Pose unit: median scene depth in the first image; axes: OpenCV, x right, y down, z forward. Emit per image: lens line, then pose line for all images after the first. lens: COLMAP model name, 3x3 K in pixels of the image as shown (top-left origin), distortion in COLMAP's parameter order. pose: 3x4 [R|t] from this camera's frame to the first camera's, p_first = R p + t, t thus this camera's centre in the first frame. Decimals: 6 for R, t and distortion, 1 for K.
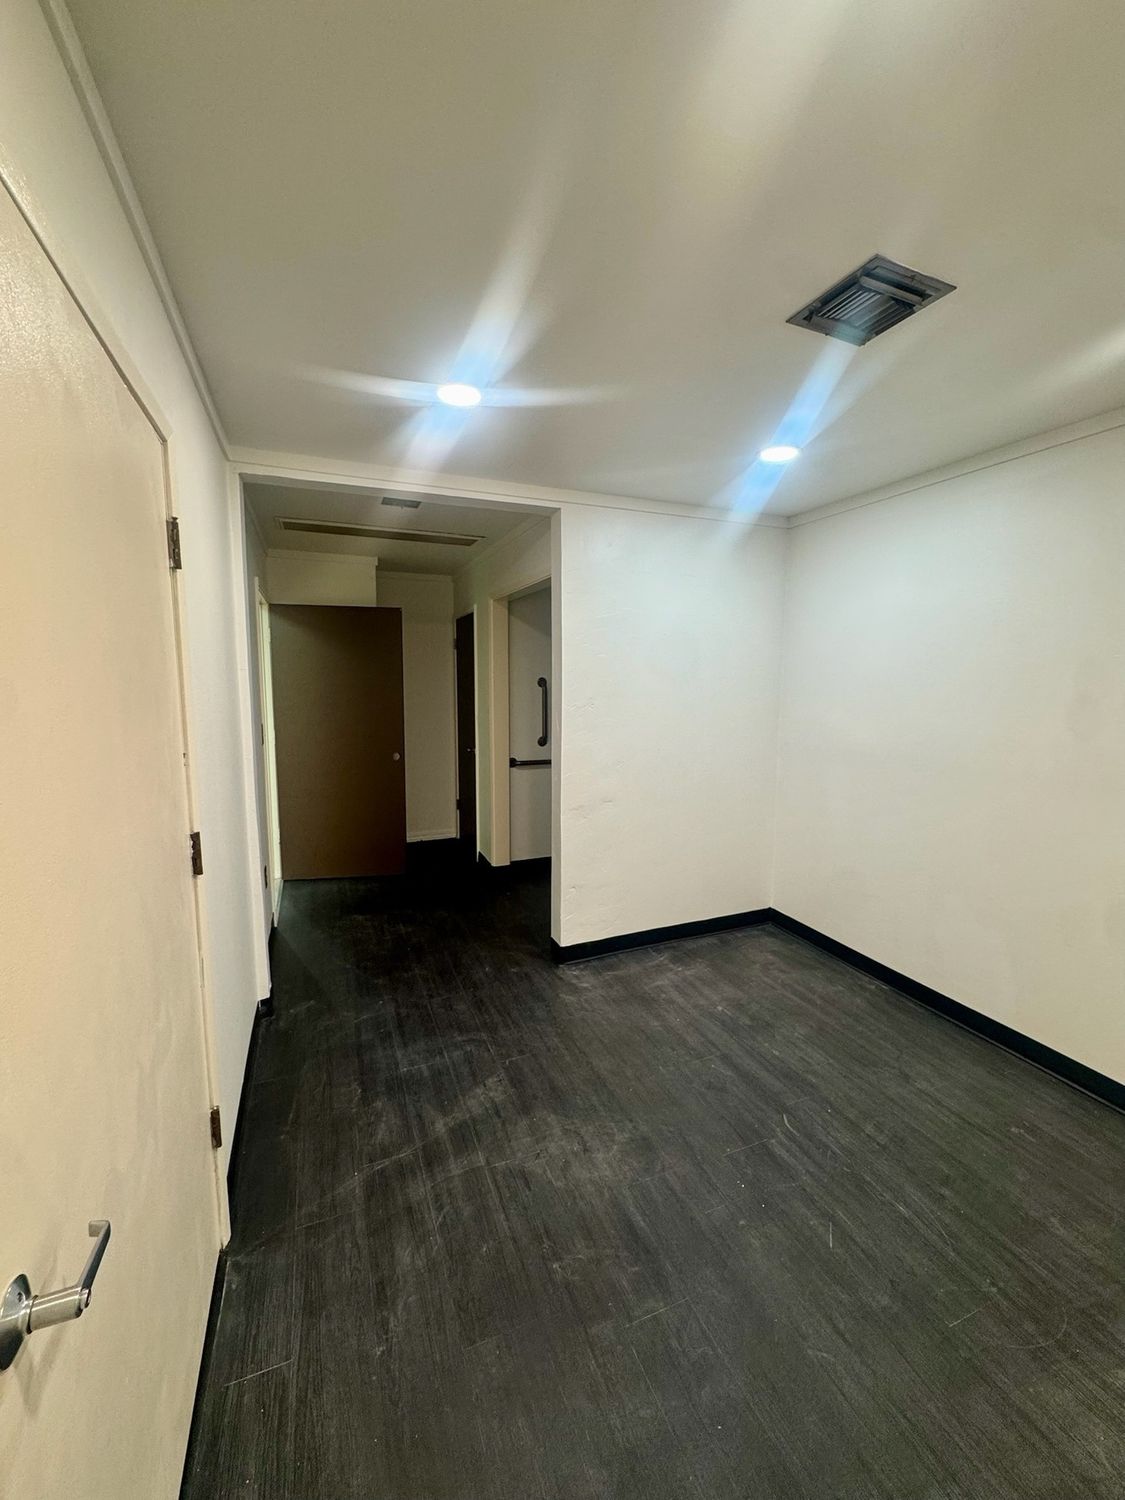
lens RADIAL K [[597.8, 0, 565.7], [0, 597.8, 748.9], [0, 0, 1]] dist [-0.002209, -0.000813]
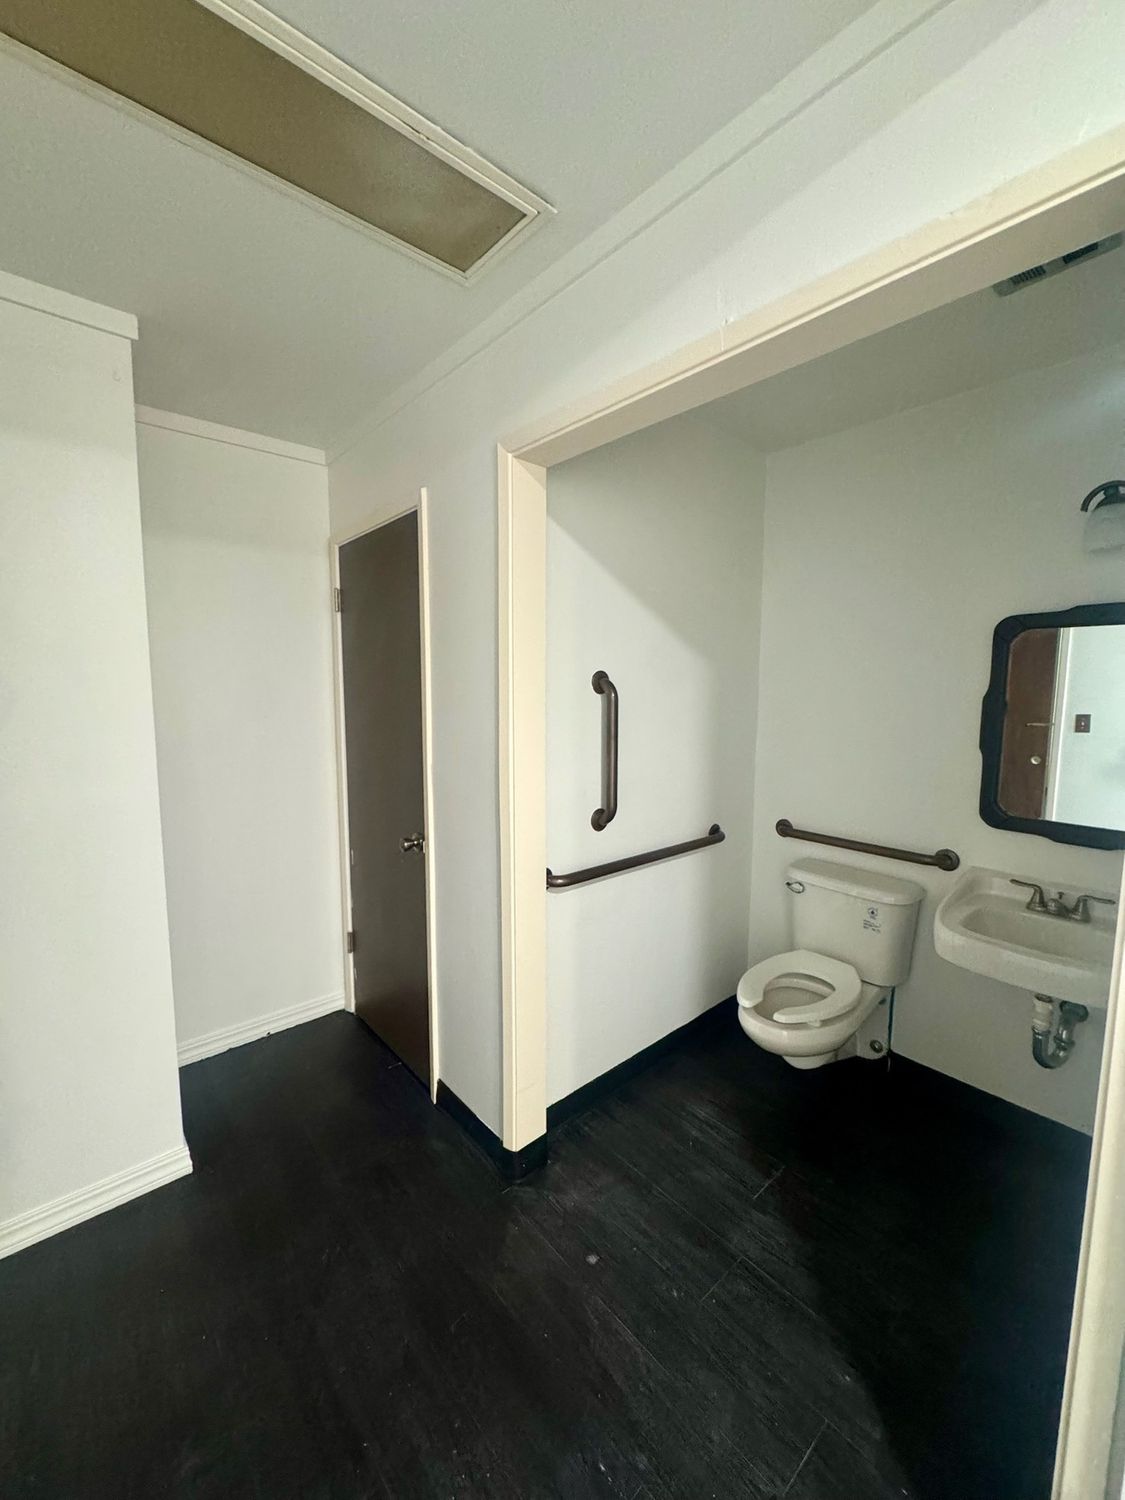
lens RADIAL K [[597.8, 0, 557.4], [0, 597.8, 750.6], [0, 0, 1]] dist [-0.002209, -0.000813]
pose [[0.950781, -0.036162, 0.307746, -0.197959], [0.040374, 0.999158, -0.007326, -0.058491], [-0.307222, 0.019391, 0.951440, 0.594550]]
